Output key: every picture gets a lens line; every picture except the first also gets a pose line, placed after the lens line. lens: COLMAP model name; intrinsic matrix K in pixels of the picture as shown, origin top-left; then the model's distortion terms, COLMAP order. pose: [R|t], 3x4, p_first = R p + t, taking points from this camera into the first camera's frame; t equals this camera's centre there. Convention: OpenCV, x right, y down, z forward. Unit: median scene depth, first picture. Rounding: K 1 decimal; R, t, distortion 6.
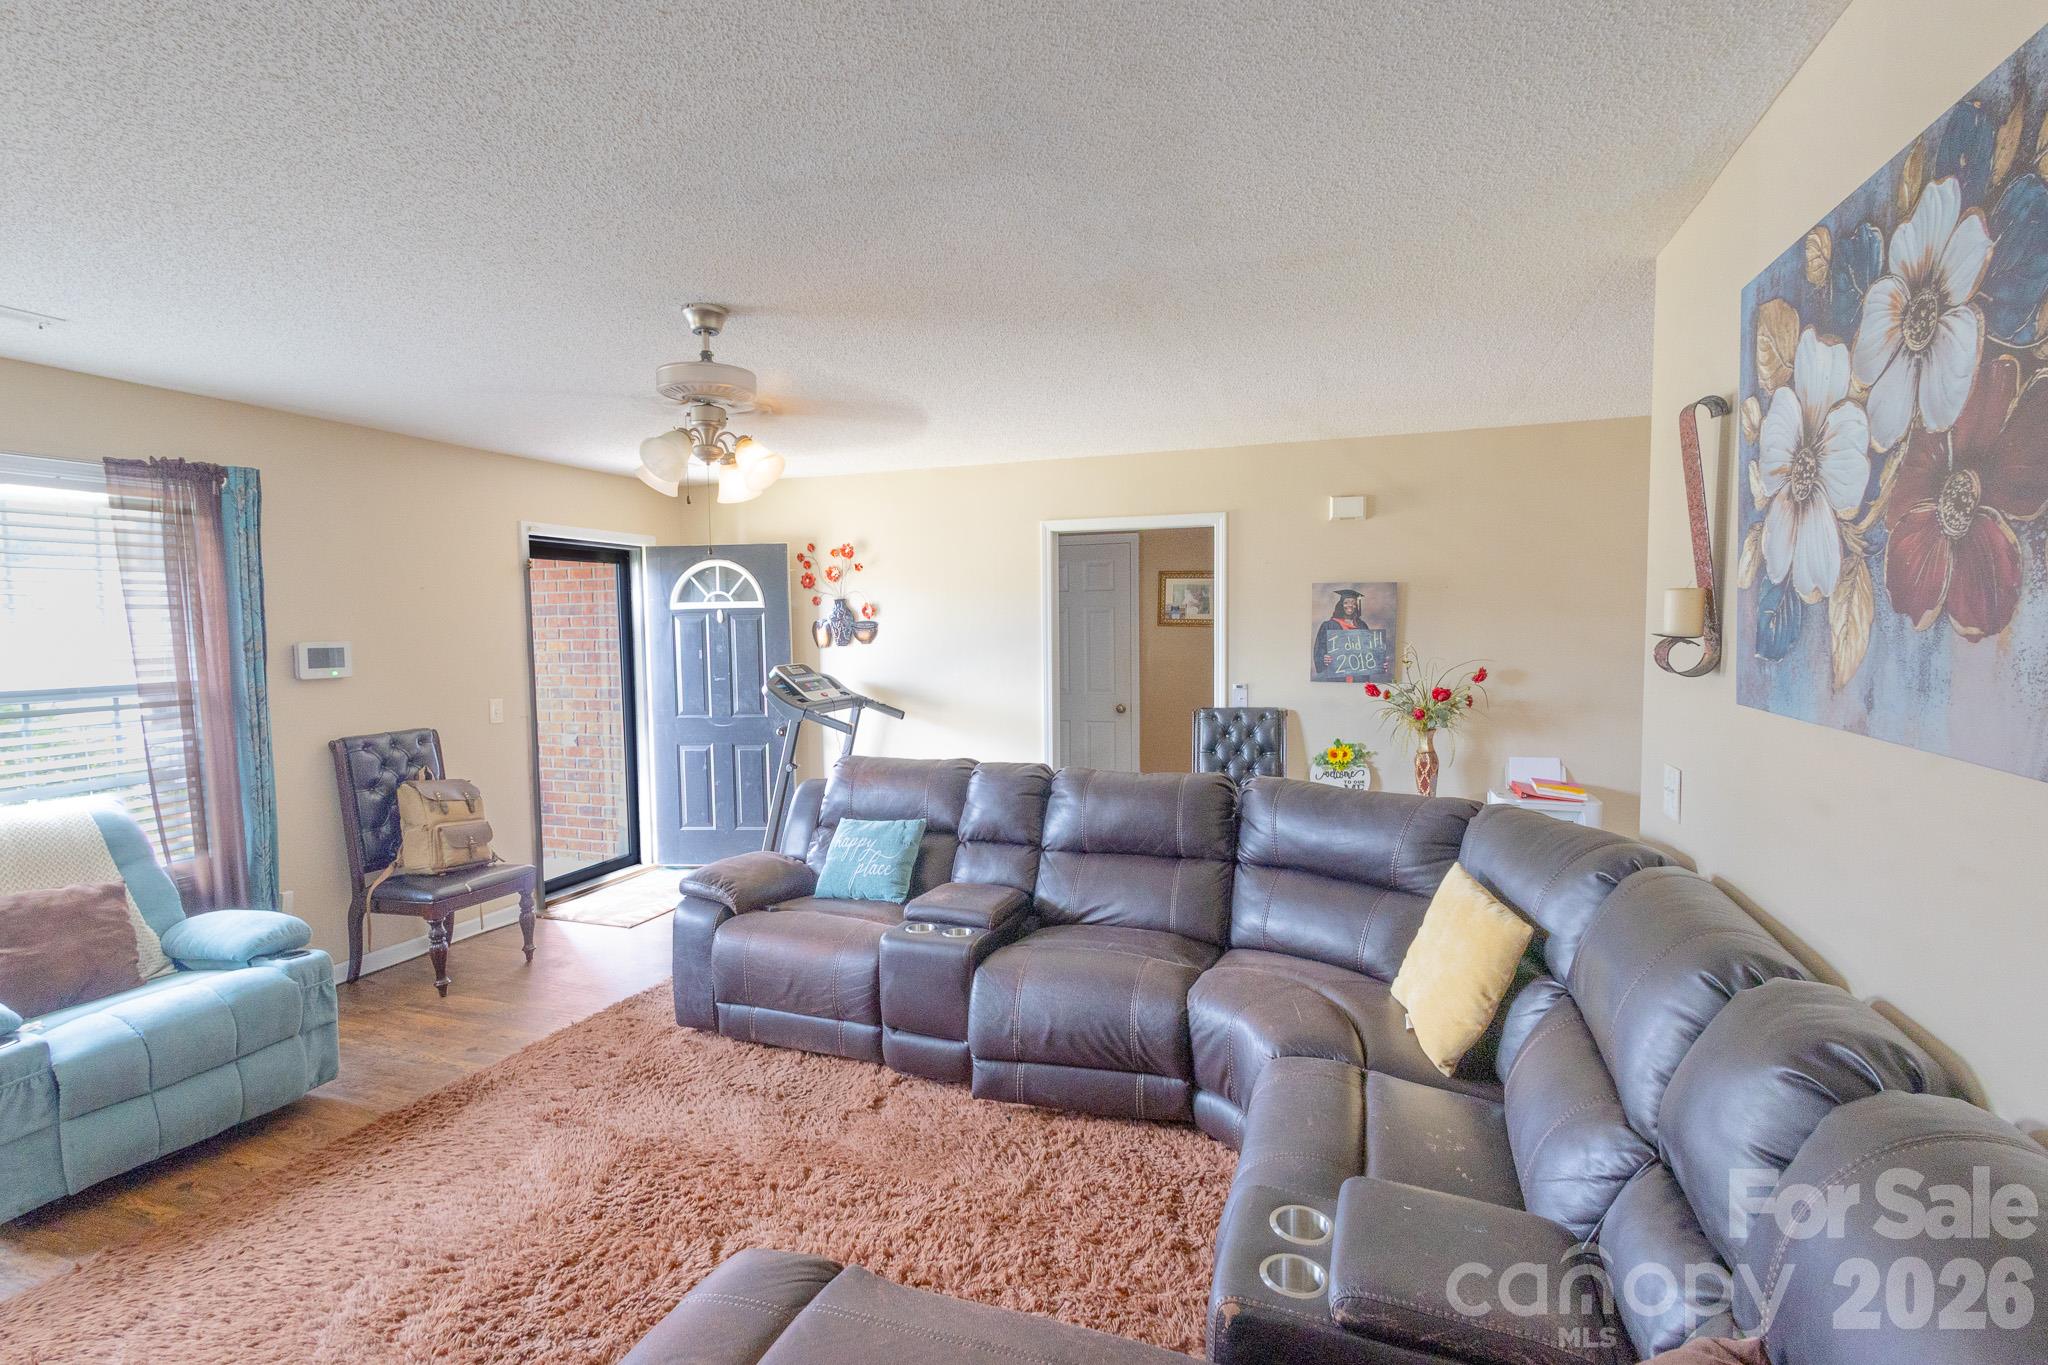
lens RADIAL K [[963.1, 0, 1018.9], [0, 963.1, 678.7], [0, 0, 1]] dist [0.009448, -0.000158]
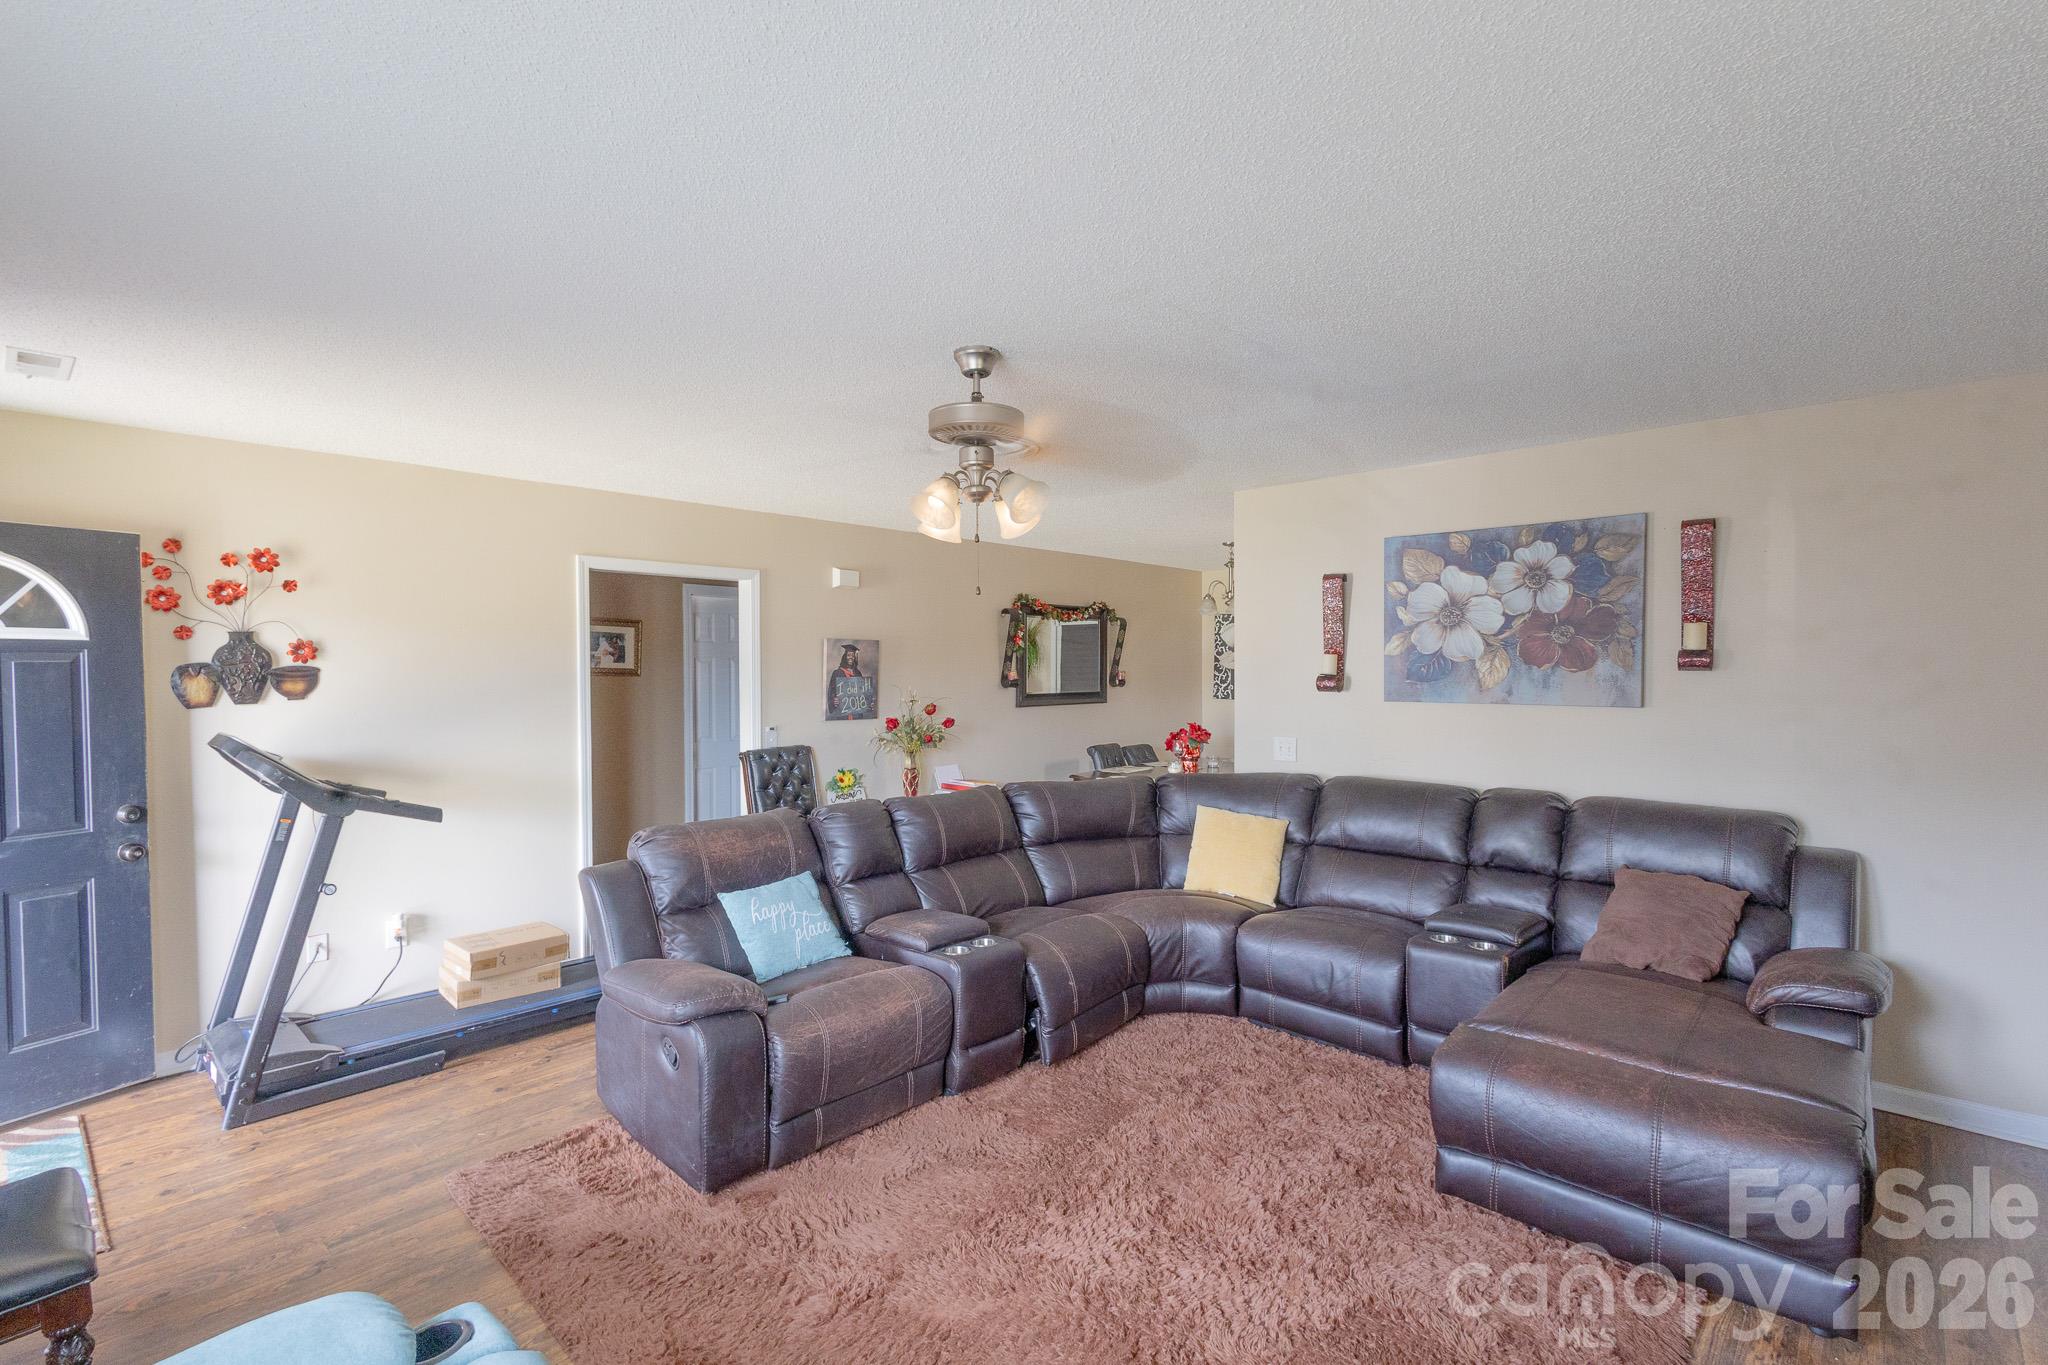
lens RADIAL K [[931.0, 0, 1015.5], [0, 931.0, 680.3], [0, 0, 1]] dist [0.005542, -0.000231]
pose [[0.394564, -0.003310, 0.918862, -0.668526], [0.053973, 0.998350, -0.019580, -0.011733], [-0.917282, 0.057319, 0.394092, 0.336076]]
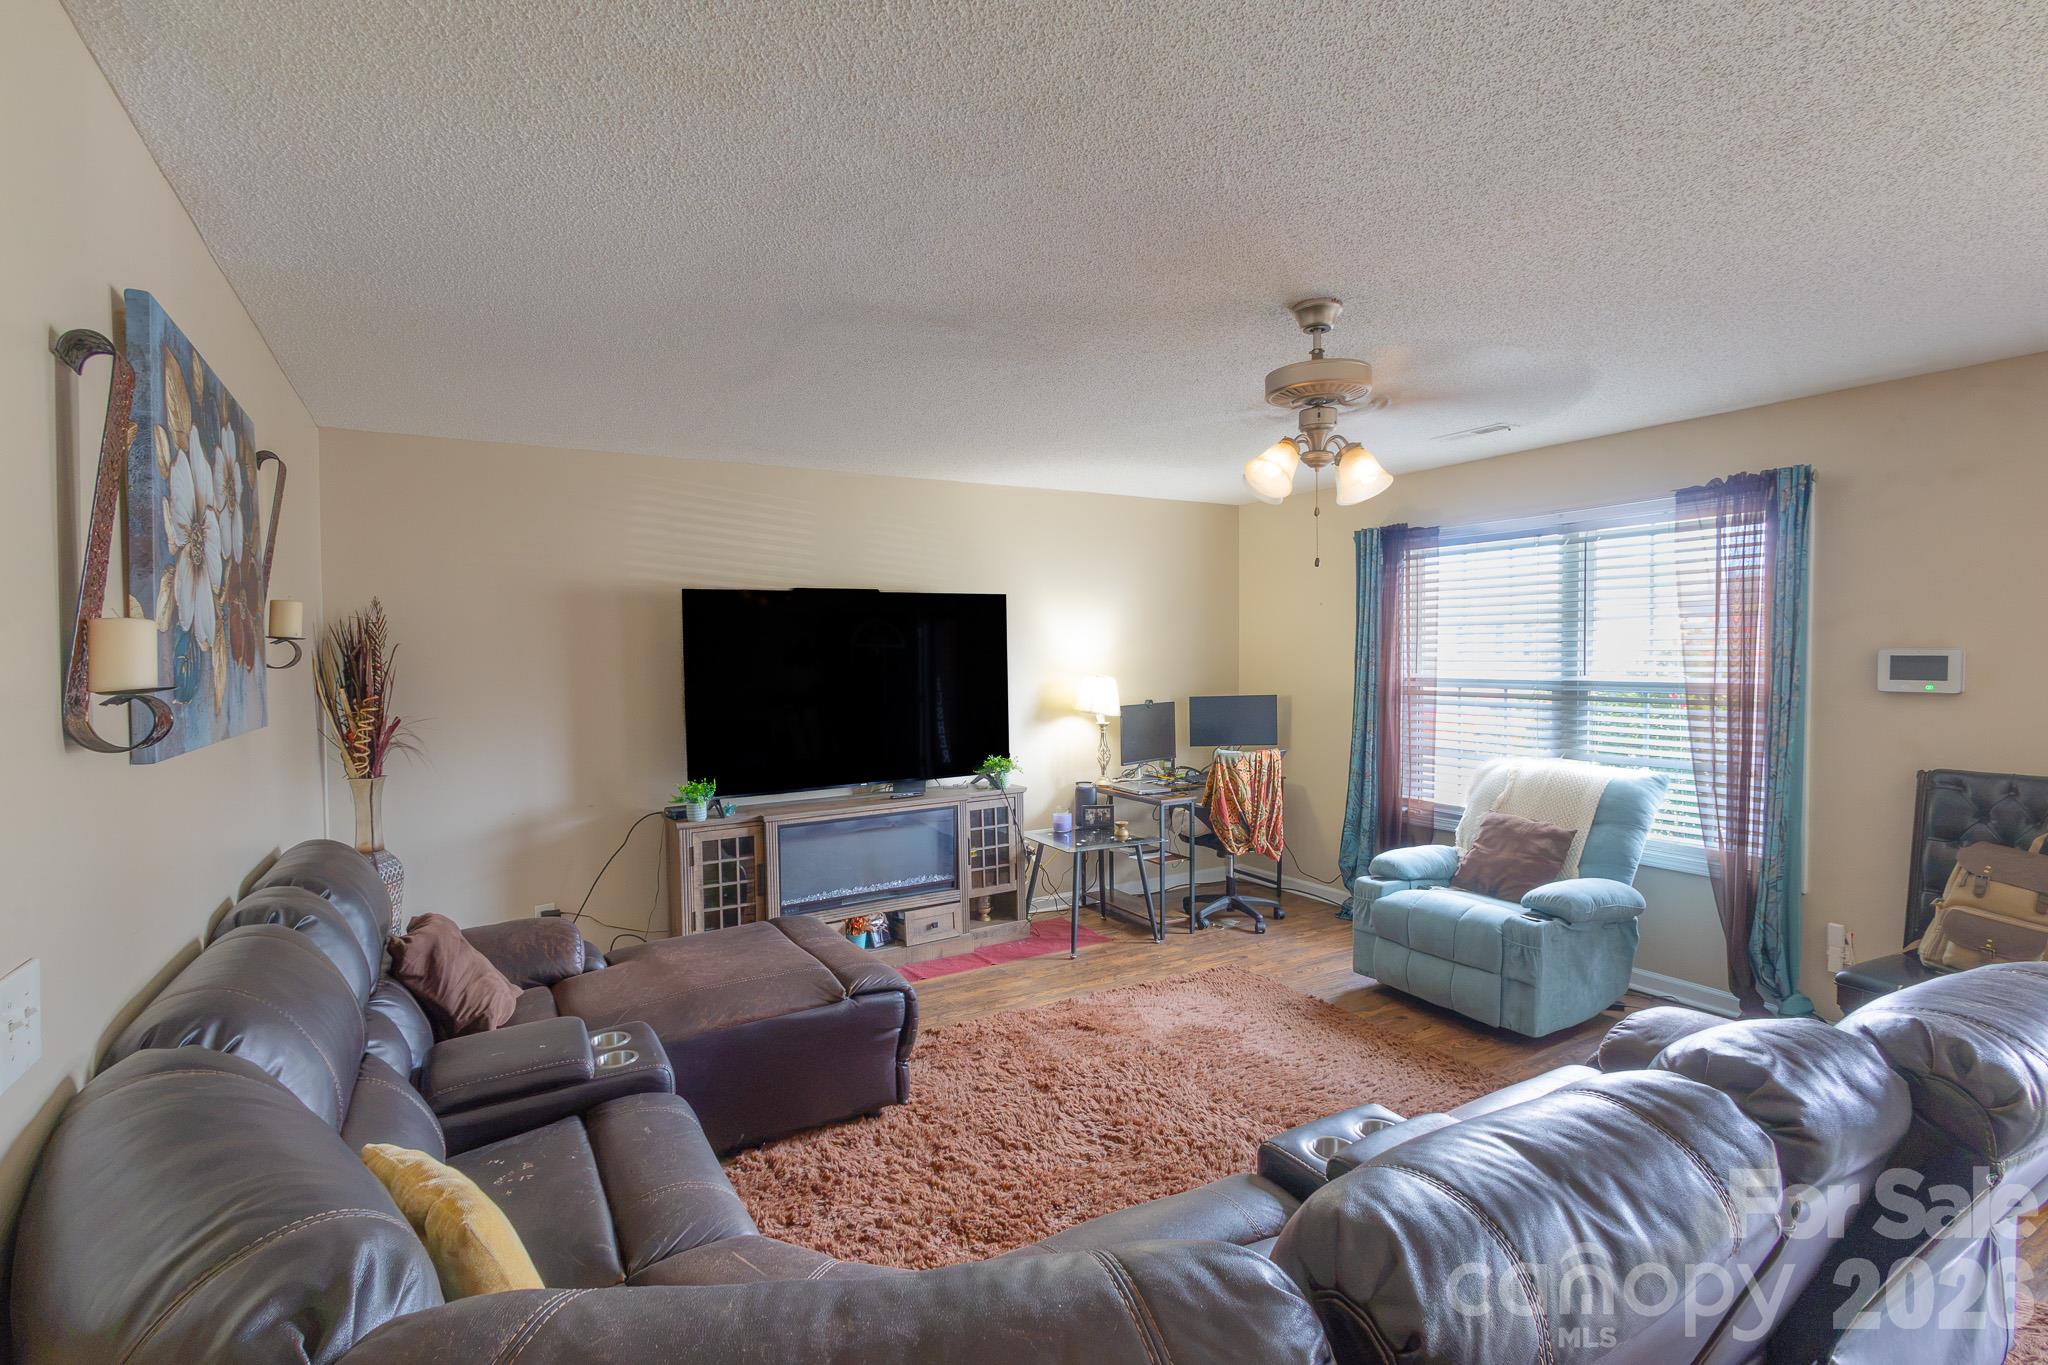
lens RADIAL K [[978.2, 0, 1024.0], [0, 978.2, 682.5], [0, 0, 1]] dist [-0.000740, -0.000211]
pose [[-0.634402, 0.047532, -0.771540, 0.335777], [-0.022268, 0.996570, 0.079705, -0.048305], [0.772682, 0.067746, -0.631167, 0.783162]]
